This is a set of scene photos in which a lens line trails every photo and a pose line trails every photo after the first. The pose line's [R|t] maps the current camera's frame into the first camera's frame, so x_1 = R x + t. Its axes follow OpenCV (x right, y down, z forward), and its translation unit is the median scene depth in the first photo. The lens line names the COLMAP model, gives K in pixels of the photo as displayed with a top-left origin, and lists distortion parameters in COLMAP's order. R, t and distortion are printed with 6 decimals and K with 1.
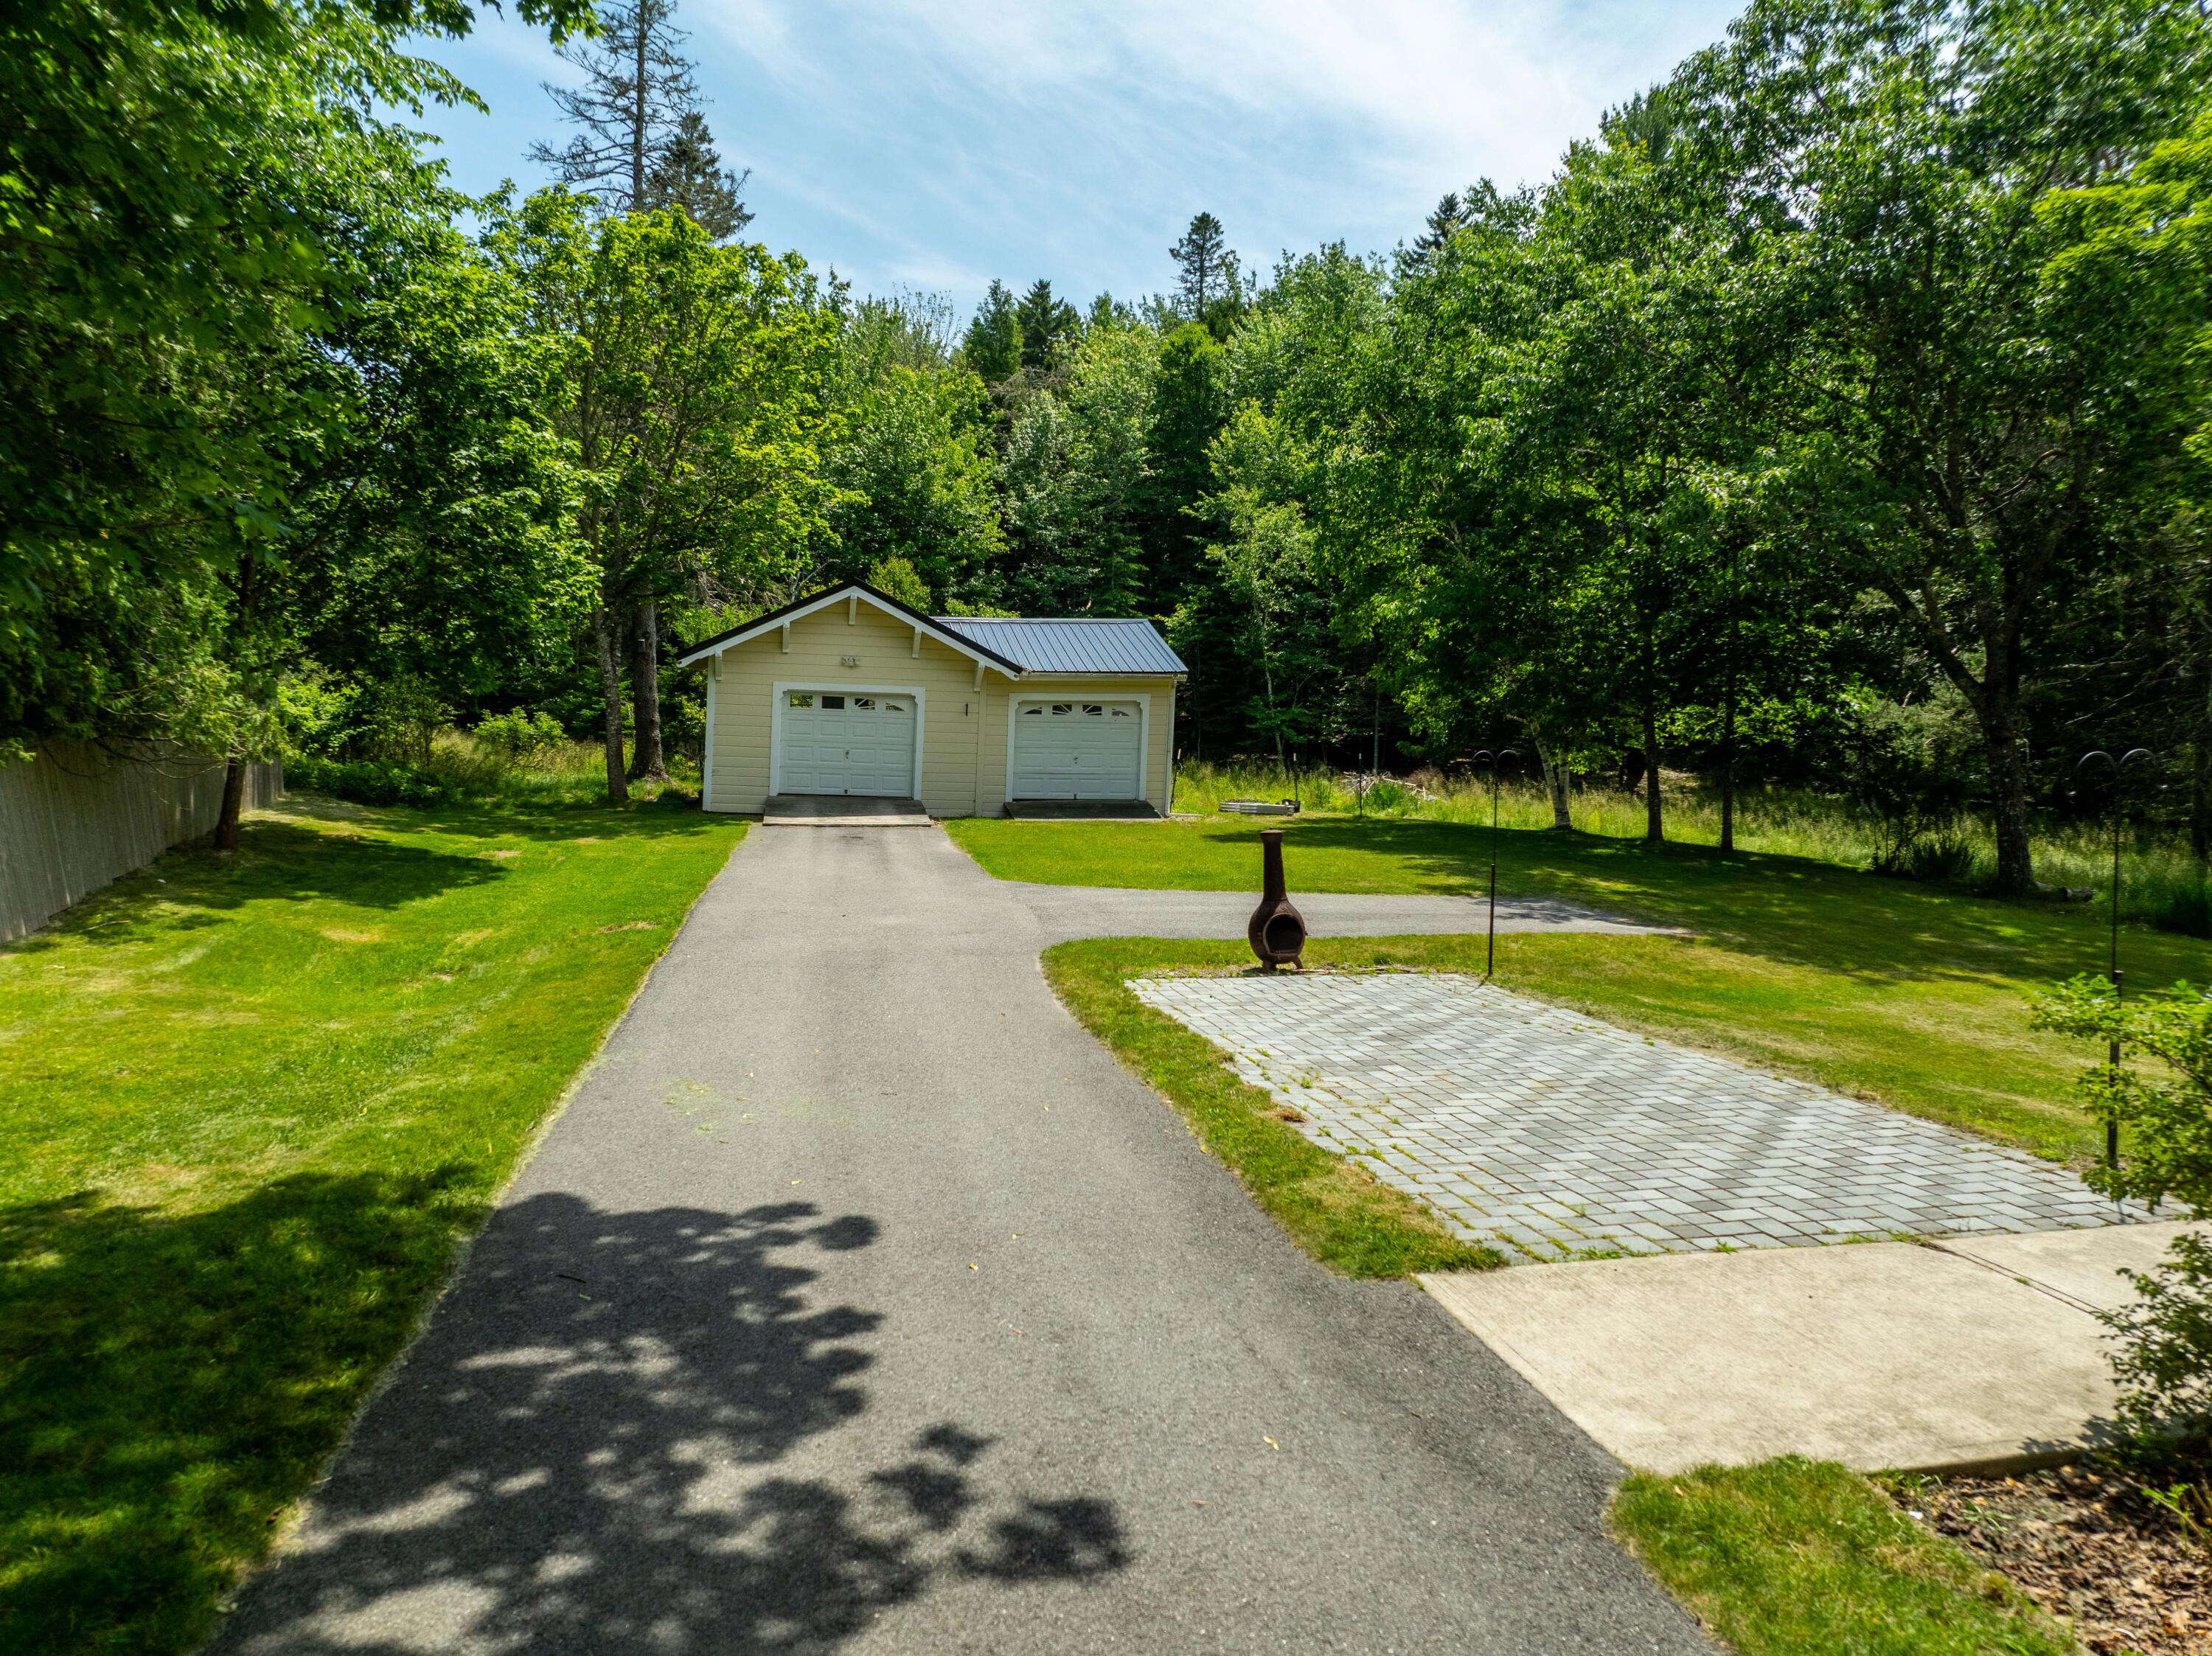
lens RADIAL K [[1503.8, 0, 1117.2], [0, 1503.8, 807.6], [0, 0, 1]] dist [-0.001876, -0.000453]
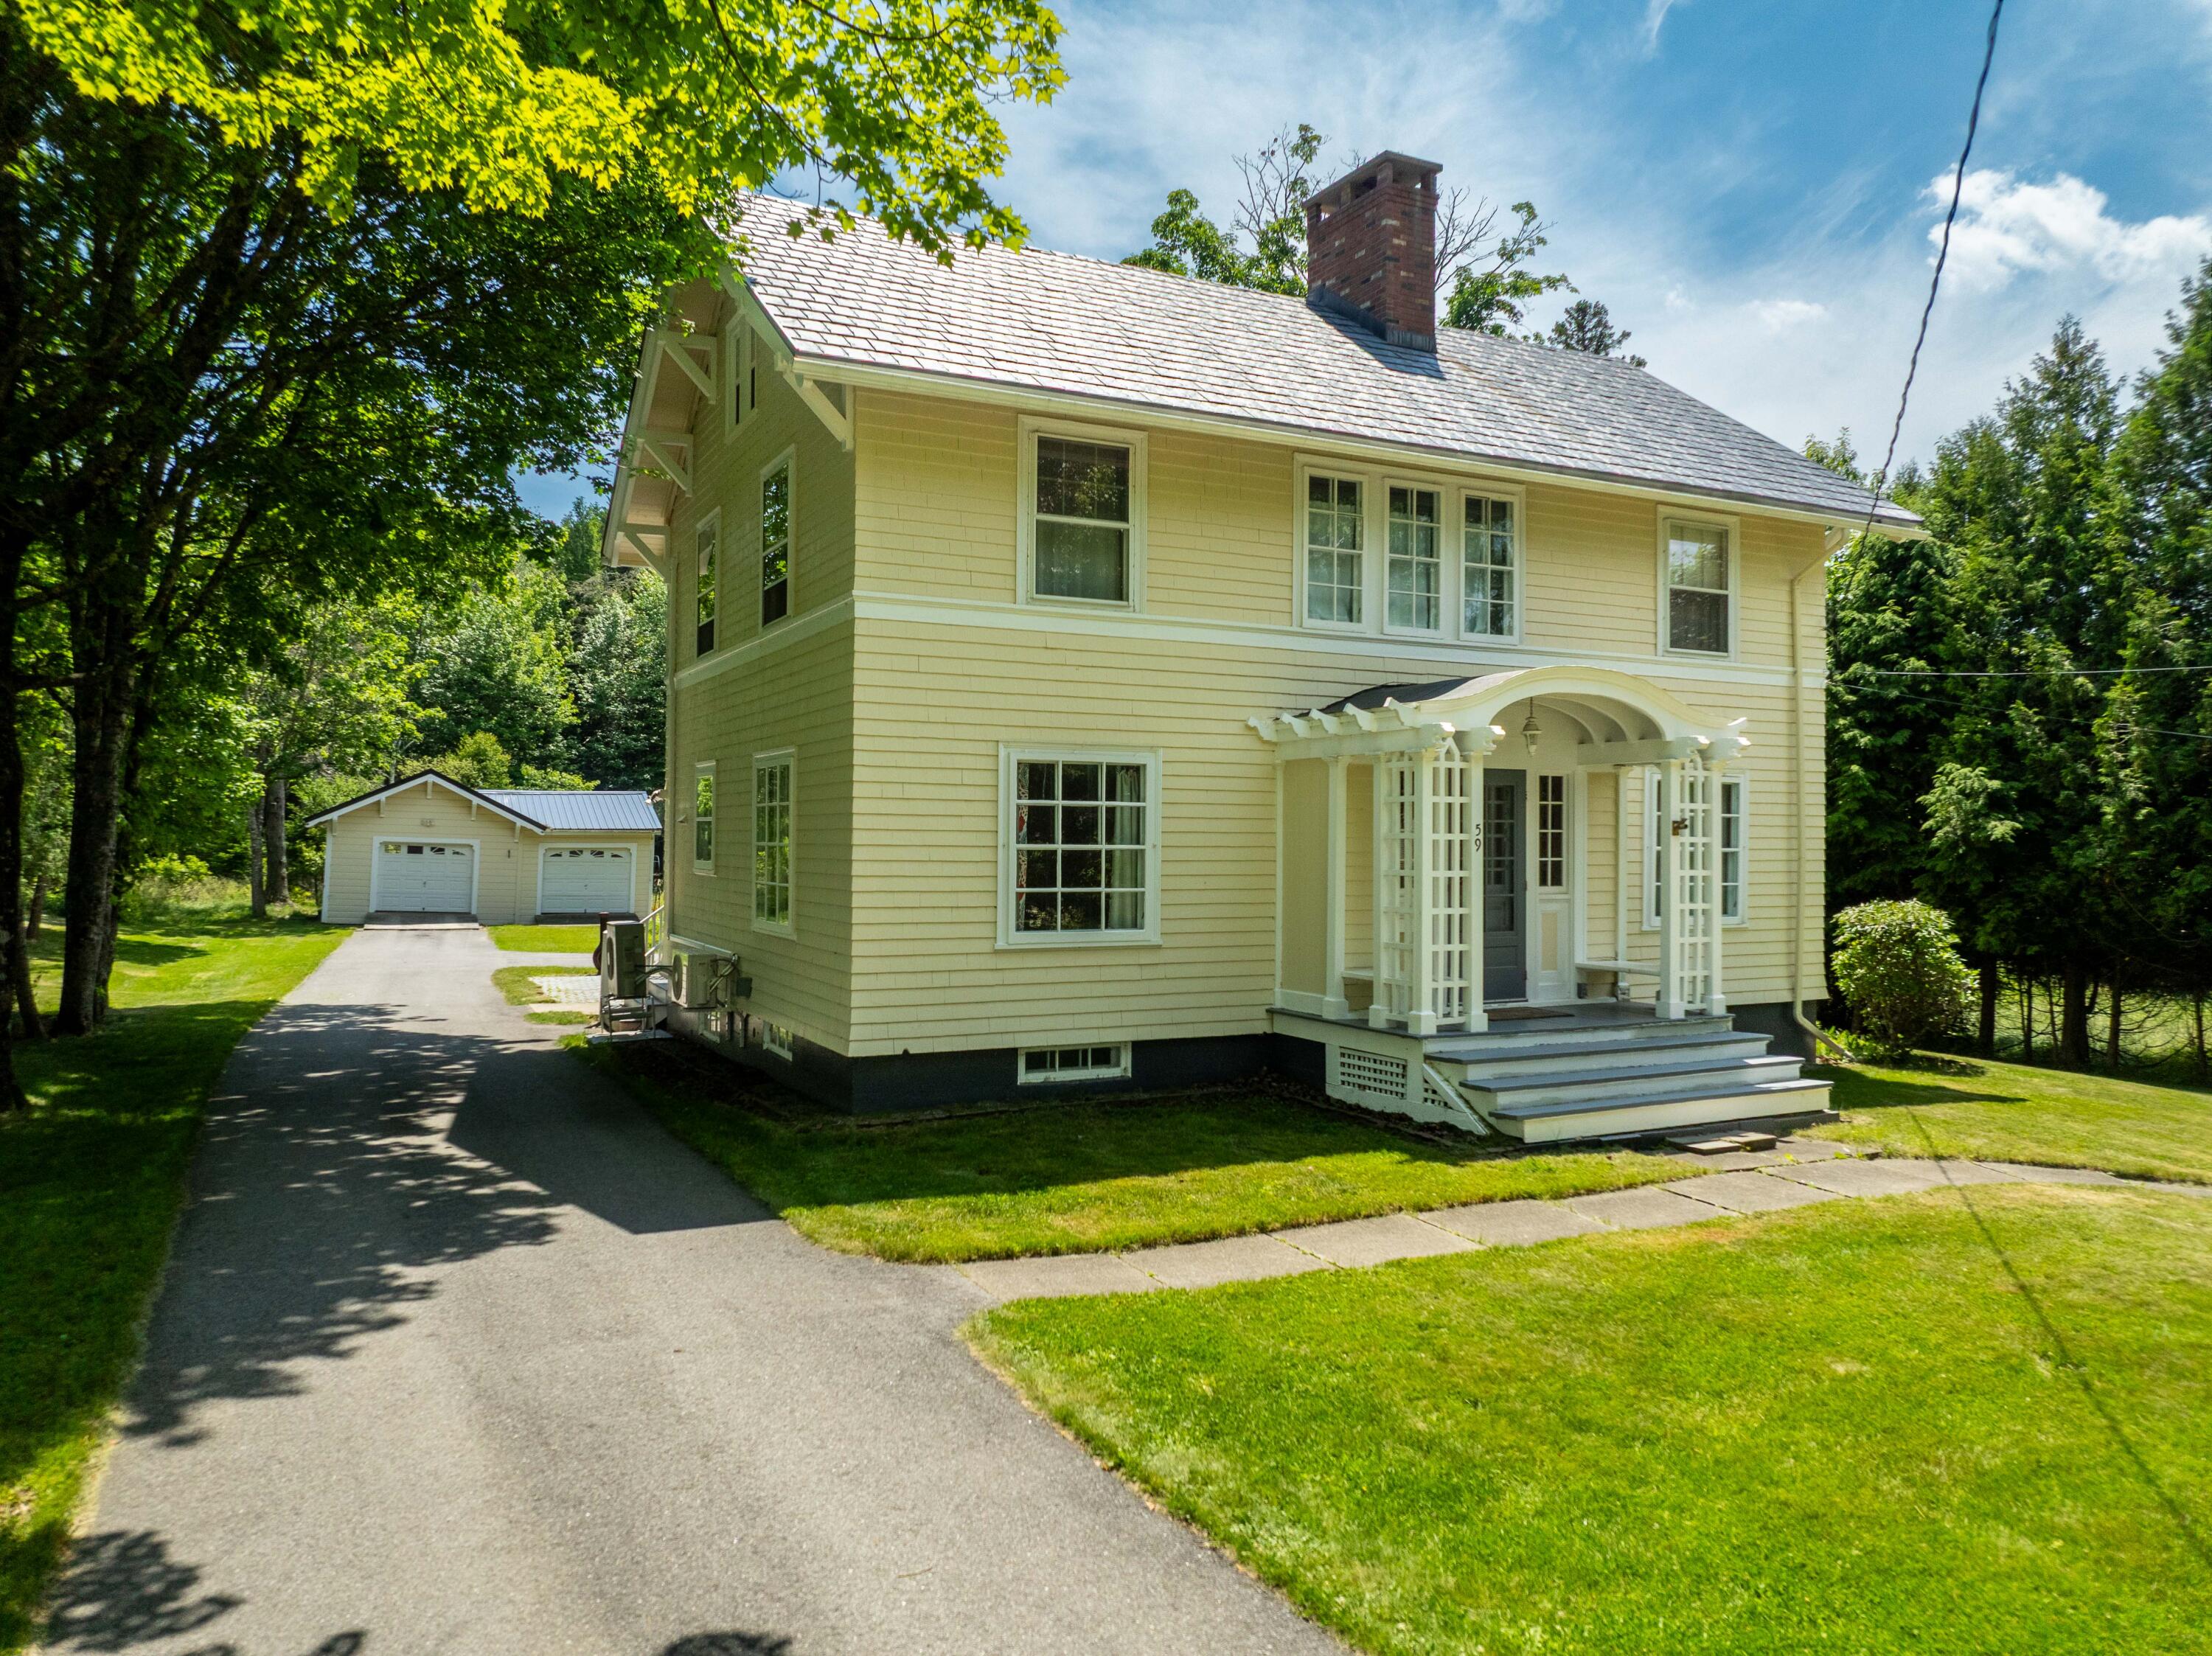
lens RADIAL K [[1547.9, 0, 1107.2], [0, 1547.9, 835.8], [0, 0, 1]] dist [-0.023076, -0.002453]
pose [[0.977552, -0.002893, 0.210672, 0.085651], [0.017276, 0.997639, -0.066465, 0.015979], [-0.209983, 0.068613, 0.975295, -0.340909]]
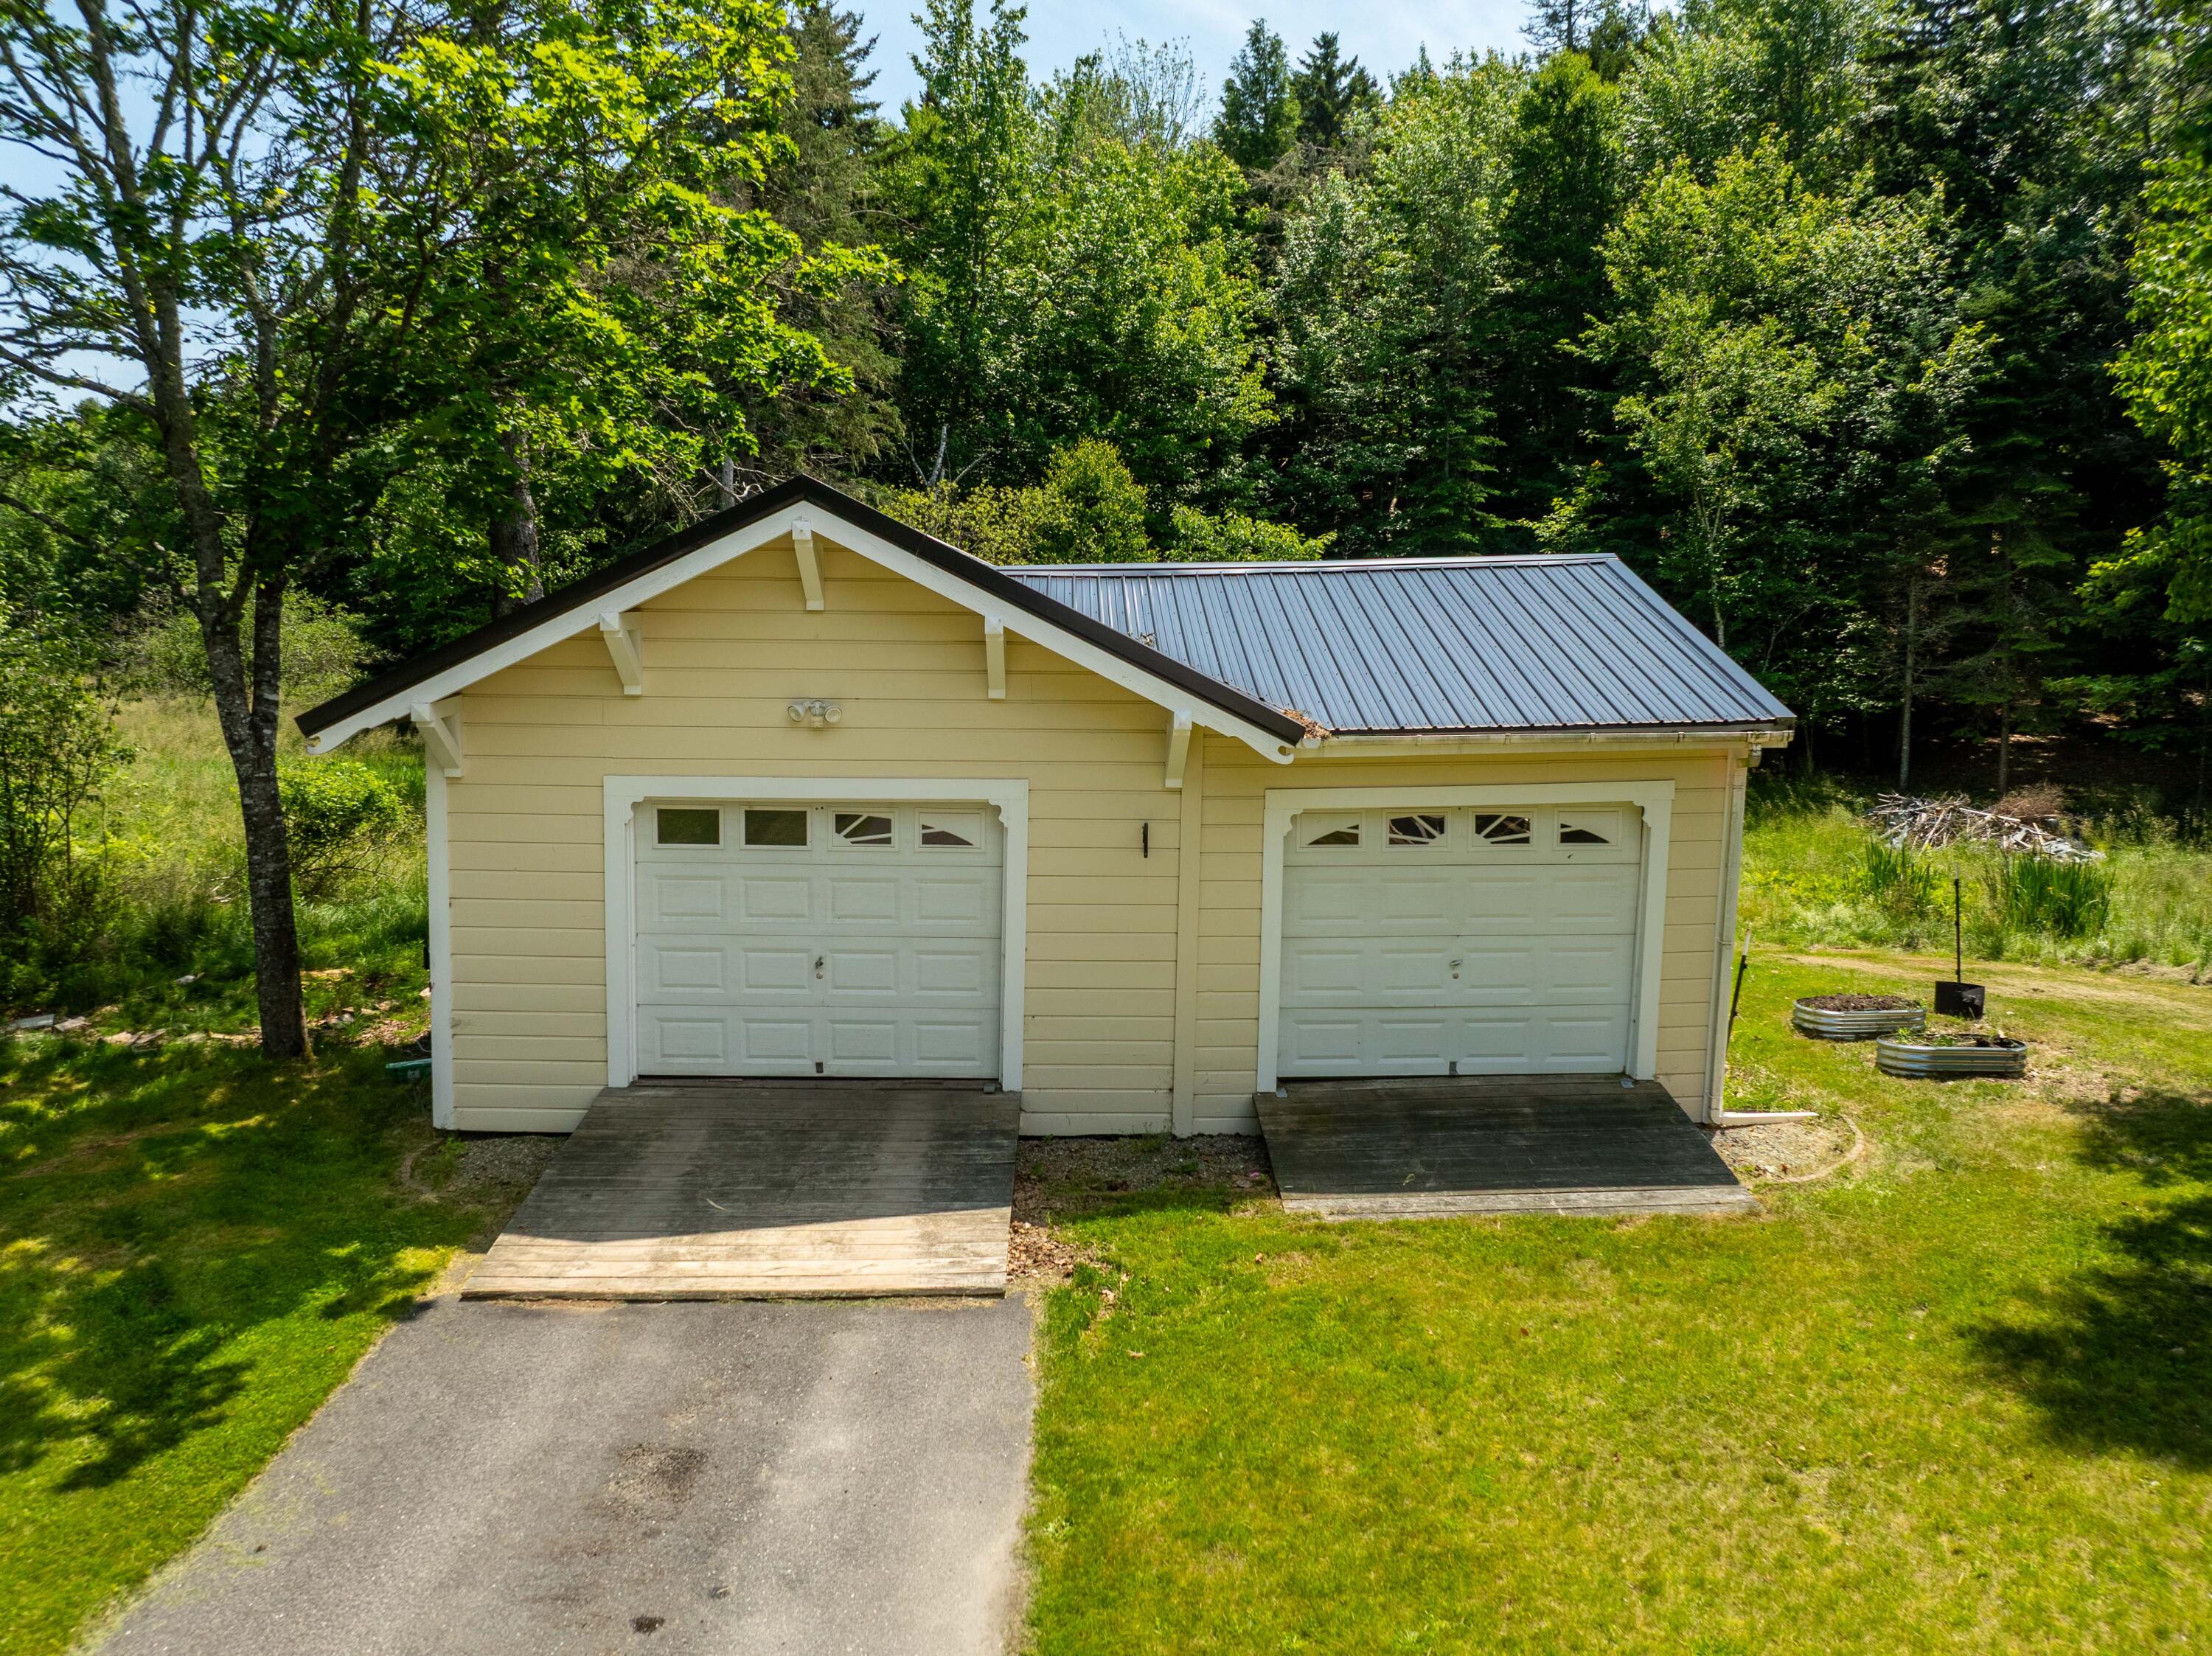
lens RADIAL K [[1579.7, 0, 1131.2], [0, 1579.7, 768.5], [0, 0, 1]] dist [-0.002006, -0.068554]
pose [[0.985227, -0.005677, -0.171162, -0.021169], [0.011740, 0.999338, 0.034429, -0.050445], [0.170853, -0.035930, 0.984641, 0.337370]]
